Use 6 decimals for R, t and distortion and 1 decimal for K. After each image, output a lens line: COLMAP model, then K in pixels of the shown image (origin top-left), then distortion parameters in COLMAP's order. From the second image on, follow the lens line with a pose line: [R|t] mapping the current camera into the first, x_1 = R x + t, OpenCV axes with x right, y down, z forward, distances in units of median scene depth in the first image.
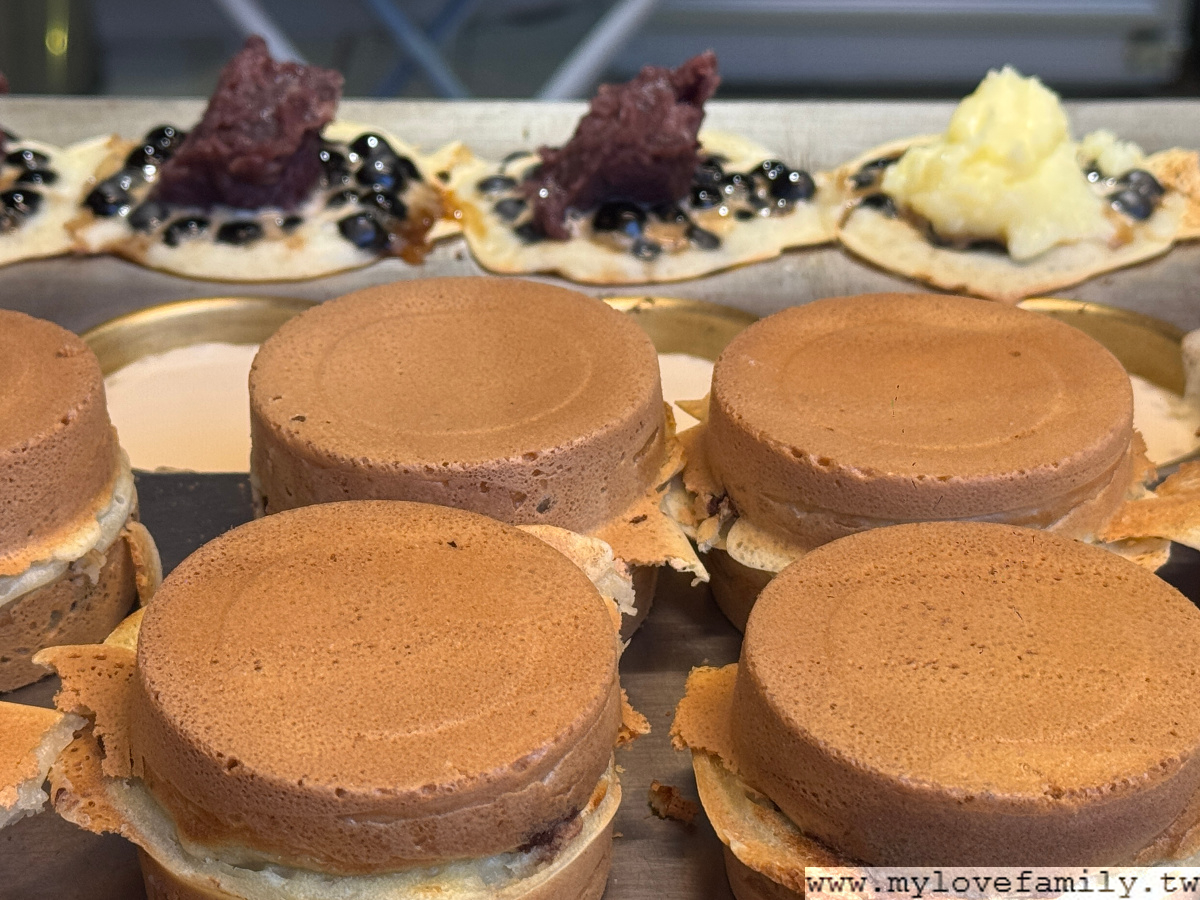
lens RADIAL K [[2765.9, 0, 600.0], [0, 2765.9, 450.0], [0, 0, 1]] dist [0.132722, 0.432769]
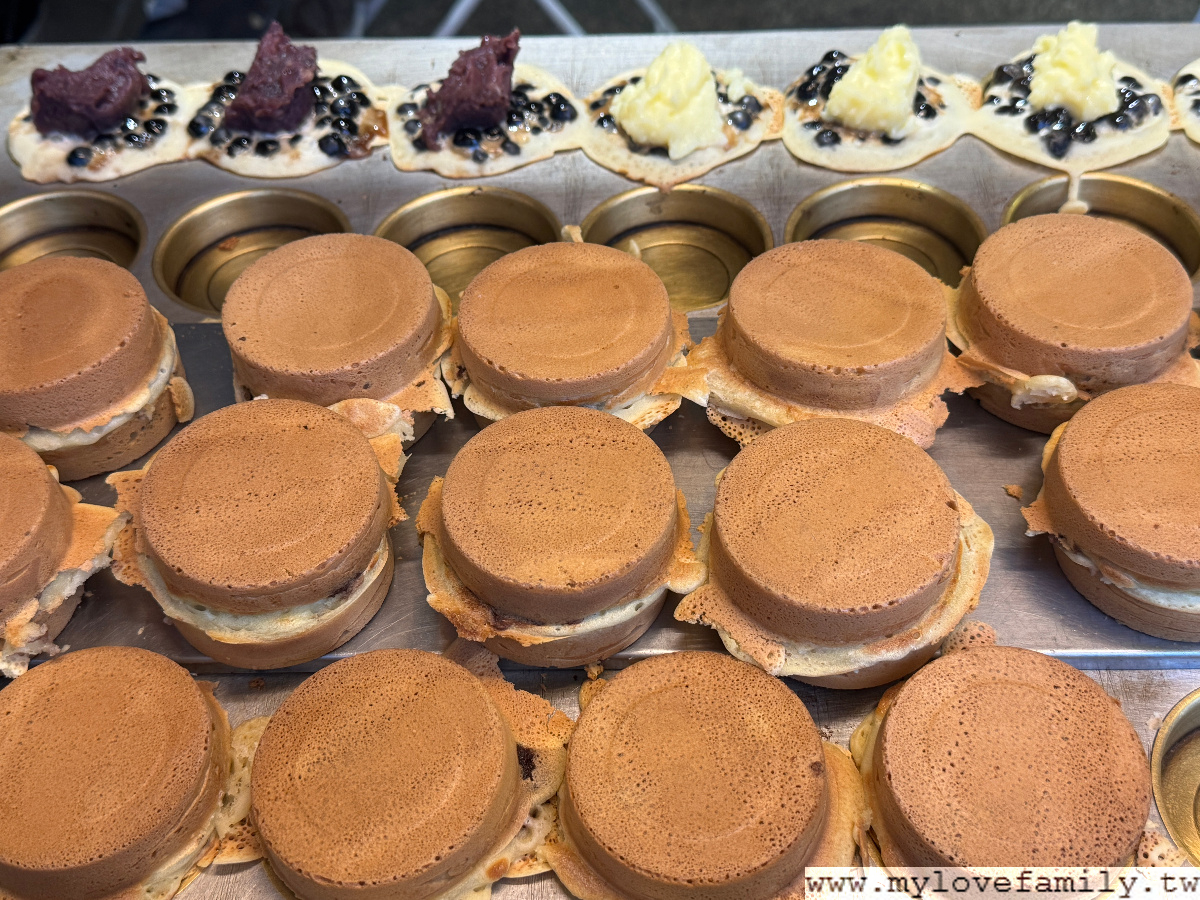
lens RADIAL K [[1389.0, 0, 600.0], [0, 1389.0, 450.0], [0, 0, 1]] dist [0.205749, -0.377940]
pose [[0.998584, -0.010191, -0.052215, 0.150218], [0.026330, 0.947518, 0.318615, -0.189684], [0.046228, -0.319539, 0.946445, 0.030432]]
